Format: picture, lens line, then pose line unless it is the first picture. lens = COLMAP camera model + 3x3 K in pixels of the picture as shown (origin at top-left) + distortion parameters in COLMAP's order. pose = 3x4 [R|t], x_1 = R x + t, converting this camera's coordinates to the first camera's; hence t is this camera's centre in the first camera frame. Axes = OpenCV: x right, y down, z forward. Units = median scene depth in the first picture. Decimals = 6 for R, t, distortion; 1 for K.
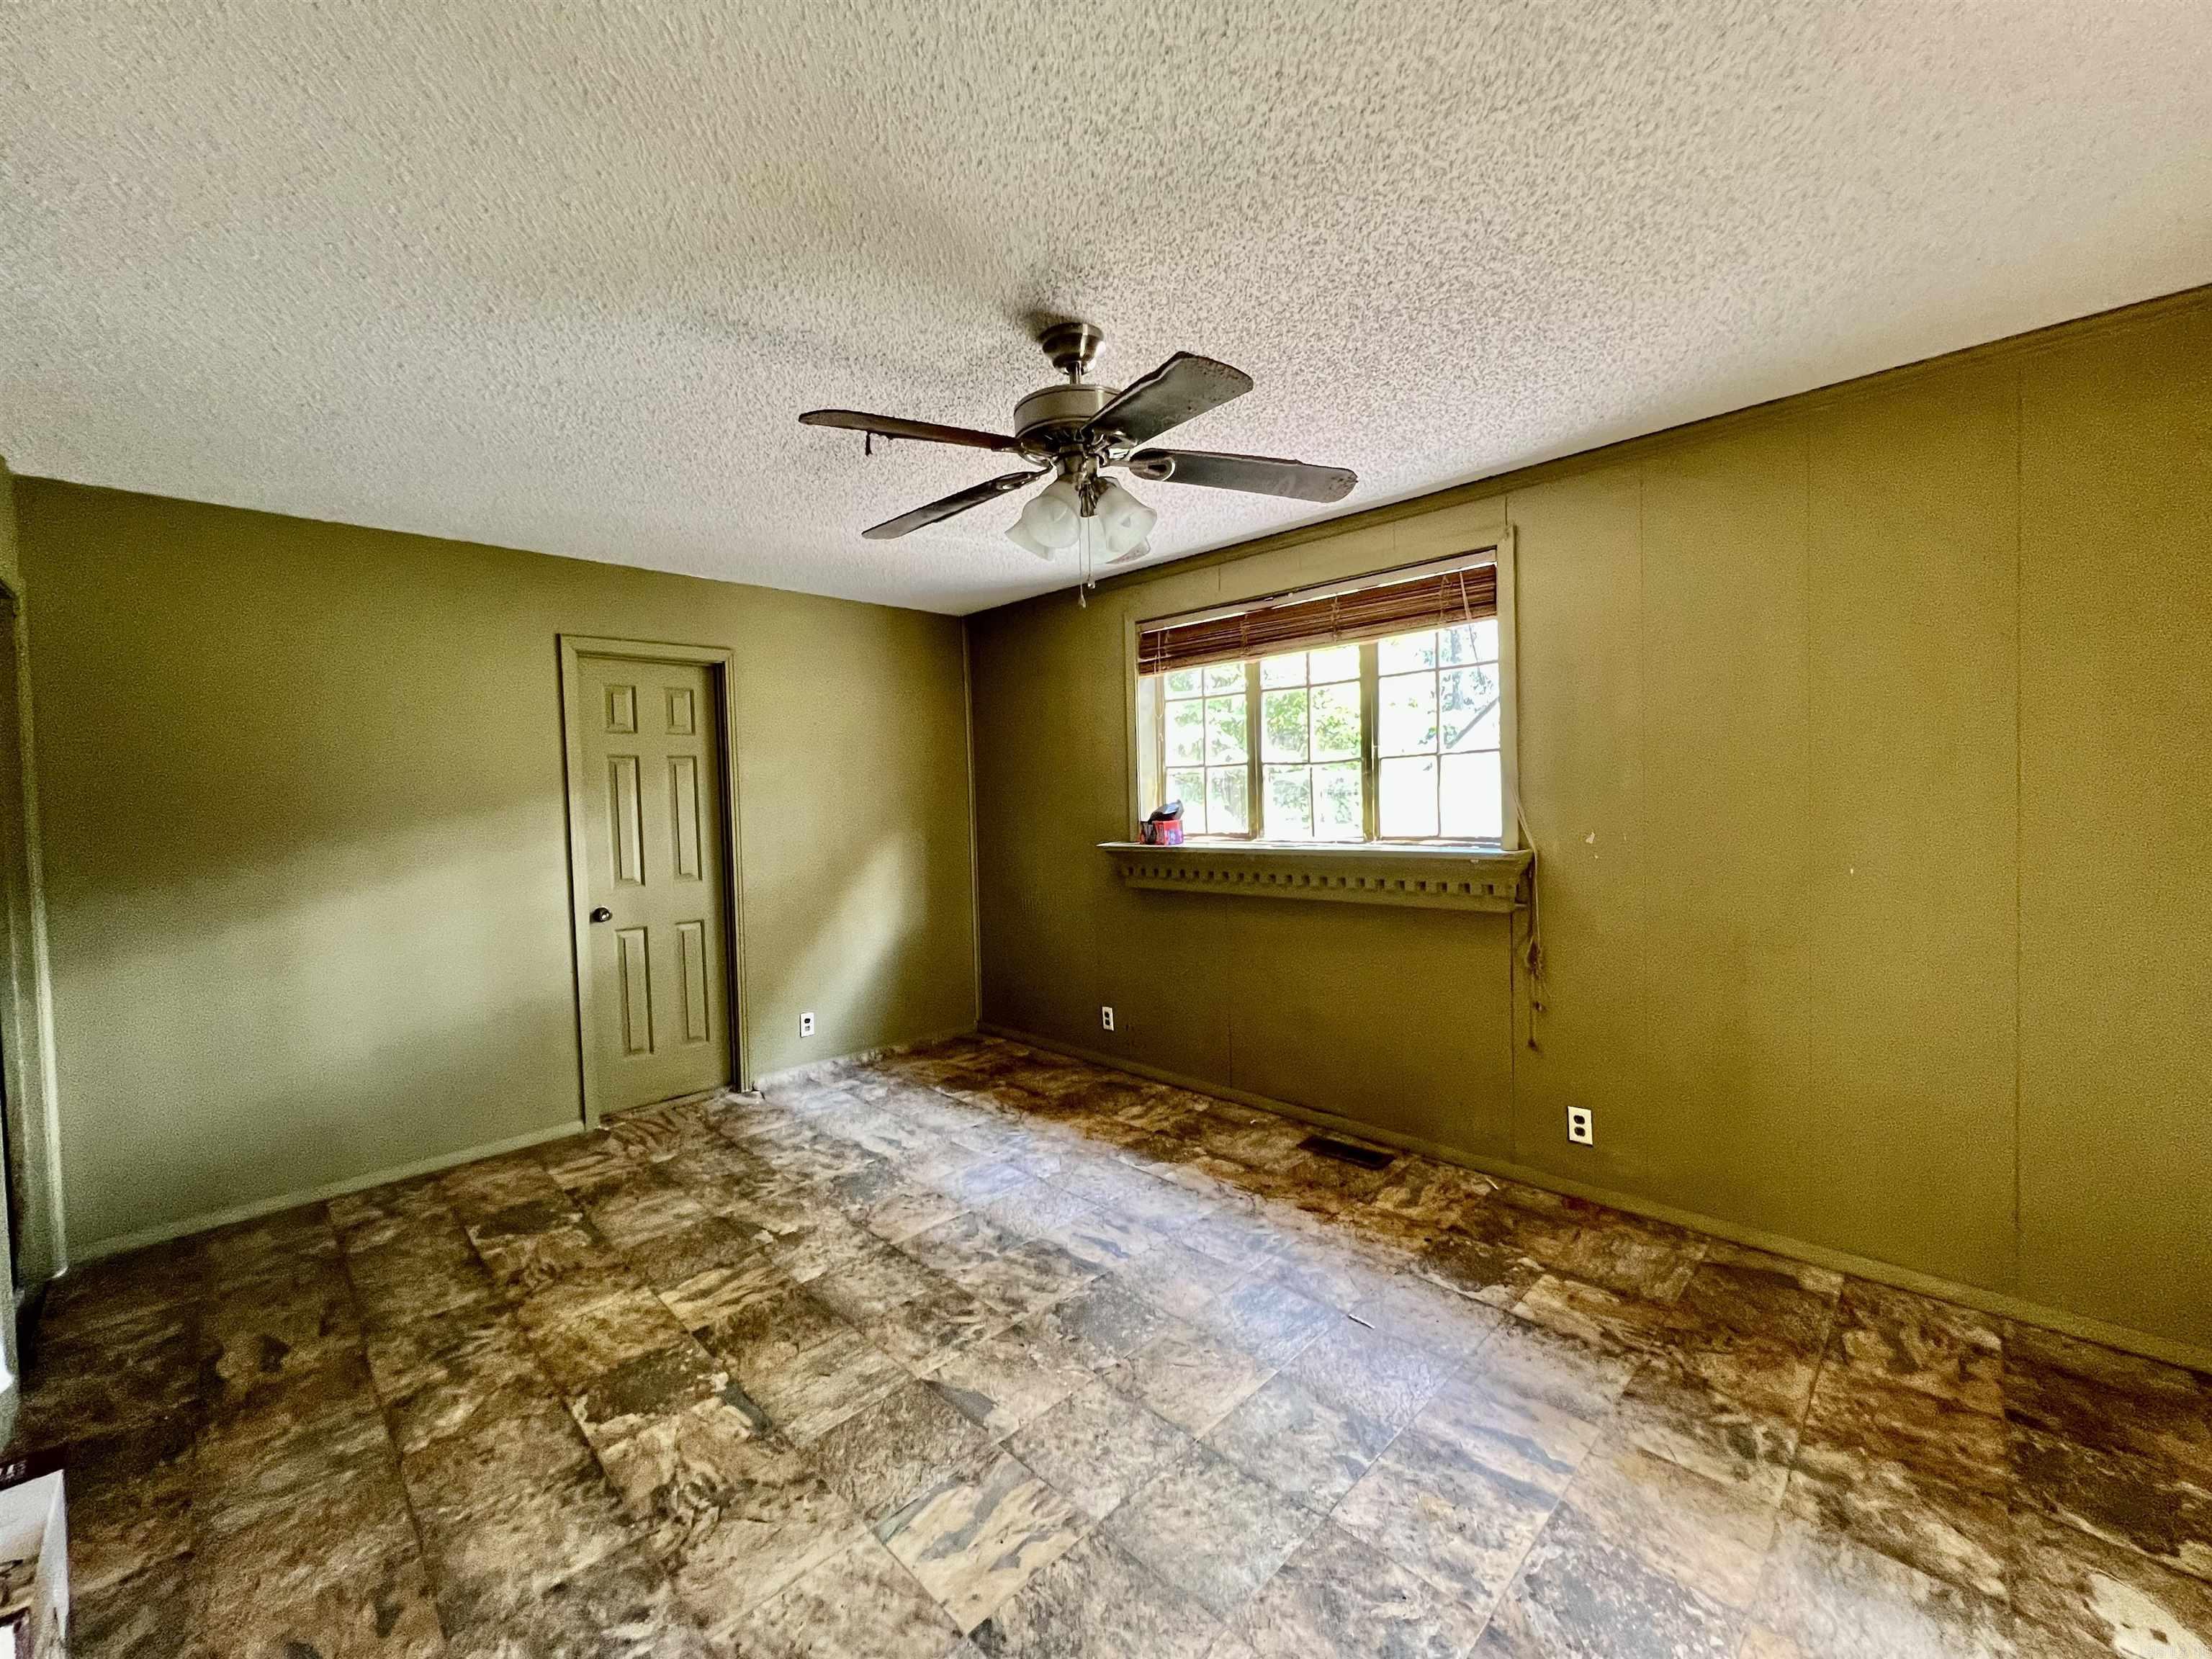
lens RADIAL K [[883.7, 0, 1082.3], [0, 883.7, 817.5], [0, 0, 1]] dist [-0.001894, 0.000722]
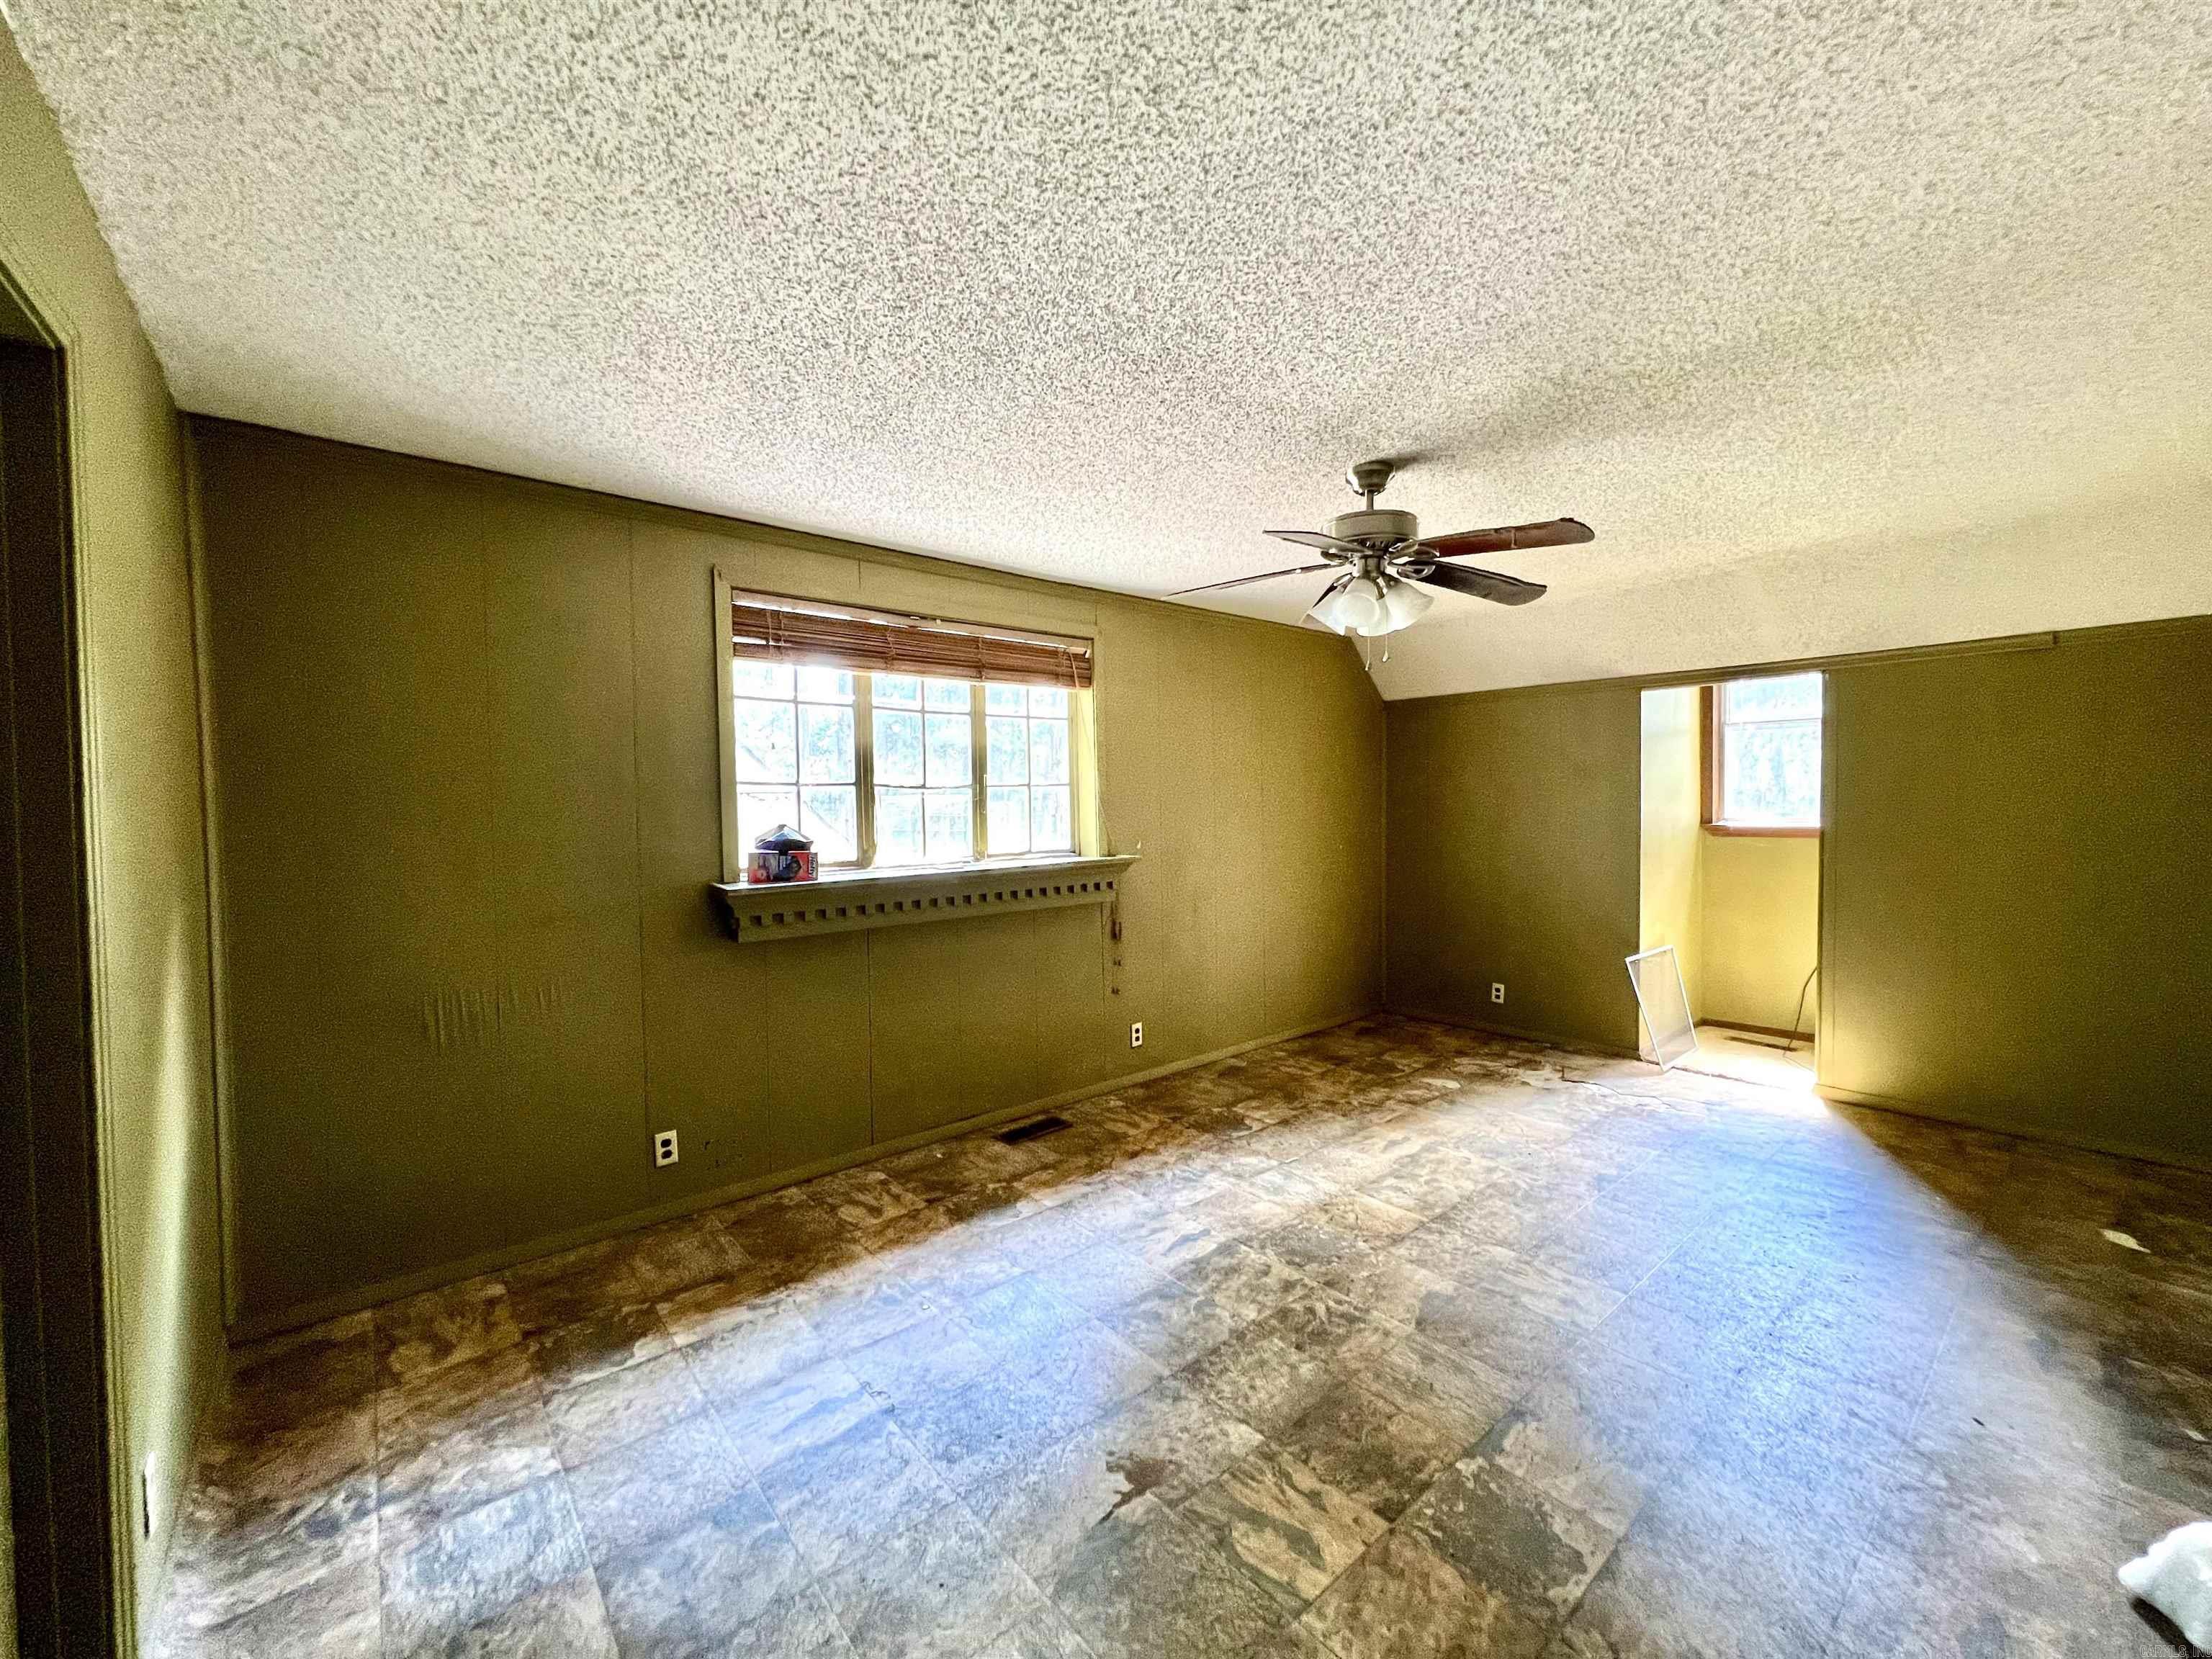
lens RADIAL K [[883.7, 0, 1102.6], [0, 883.7, 852.2], [0, 0, 1]] dist [-0.001894, 0.000722]
pose [[0.072179, -0.030914, 0.996912, -0.976448], [0.034675, 0.998993, 0.028468, -0.014461], [-0.996789, 0.032514, 0.073179, 0.959519]]
